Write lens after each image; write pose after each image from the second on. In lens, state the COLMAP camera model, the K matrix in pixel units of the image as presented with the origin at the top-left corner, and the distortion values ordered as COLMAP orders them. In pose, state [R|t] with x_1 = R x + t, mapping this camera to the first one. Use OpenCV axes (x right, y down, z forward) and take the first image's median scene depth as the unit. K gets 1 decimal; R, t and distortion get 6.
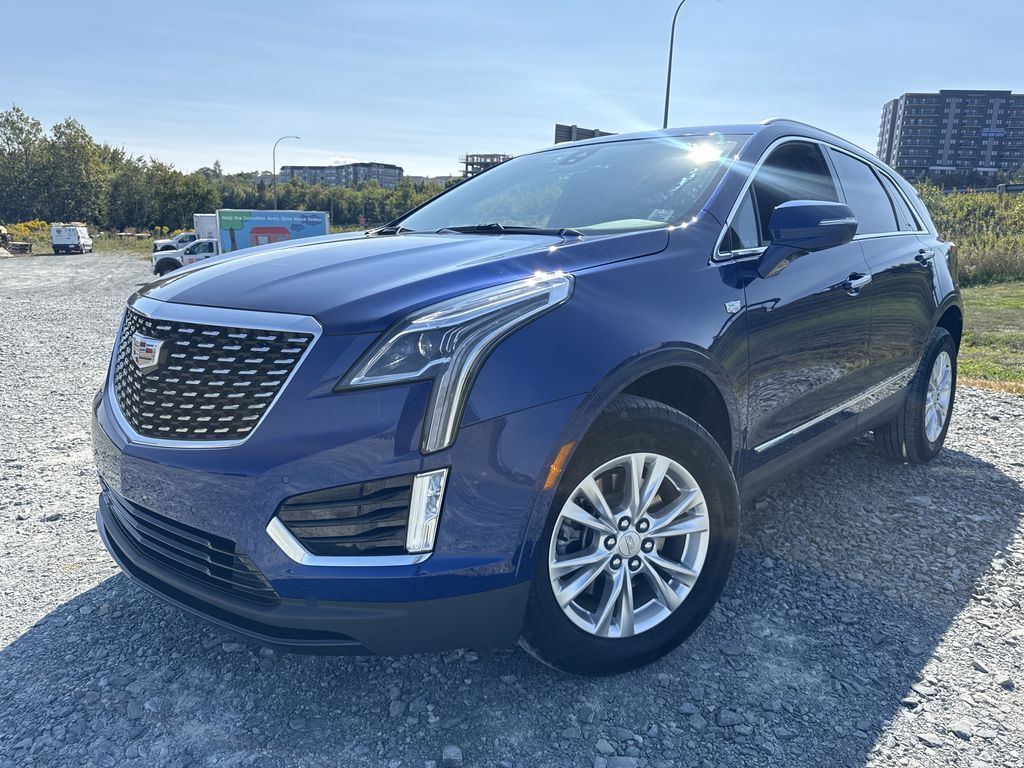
lens RADIAL K [[725.4, 0, 511.7], [0, 725.4, 398.9], [0, 0, 1]] dist [-0.005436, -0.010082]
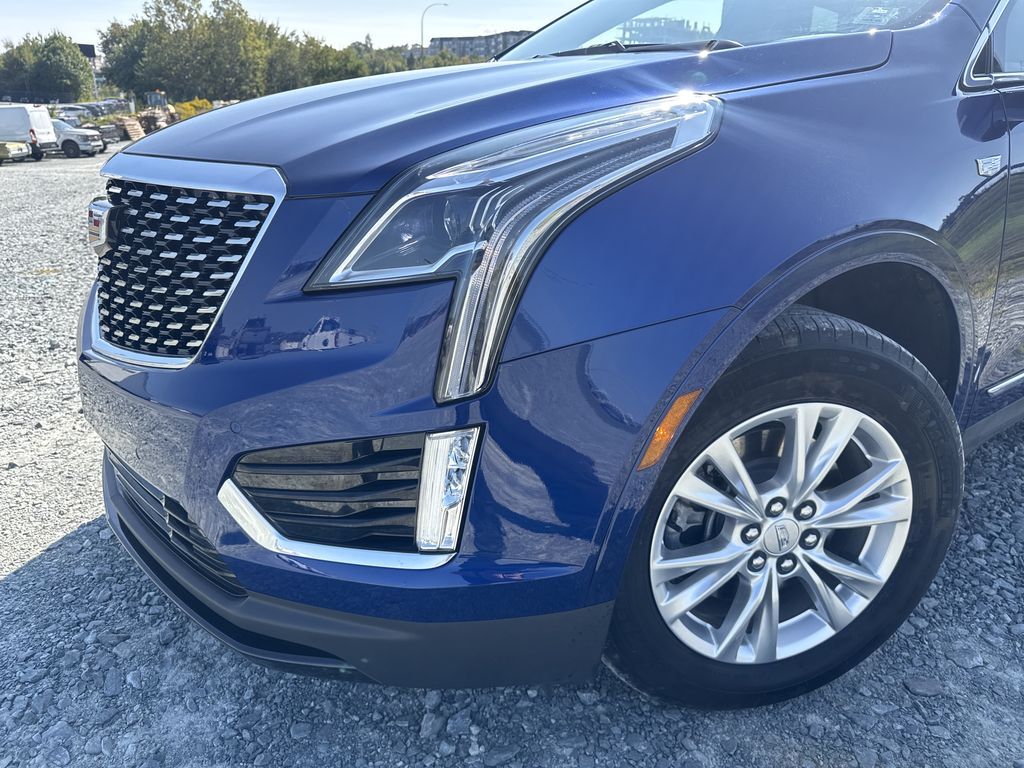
lens RADIAL K [[725.4, 0, 511.7], [0, 725.4, 398.9], [0, 0, 1]] dist [-0.005436, -0.010082]
pose [[0.980285, 0.059588, -0.188389, 0.040447], [-0.029392, 0.986811, 0.159187, -0.019354], [0.195390, -0.150512, 0.969107, 0.341366]]
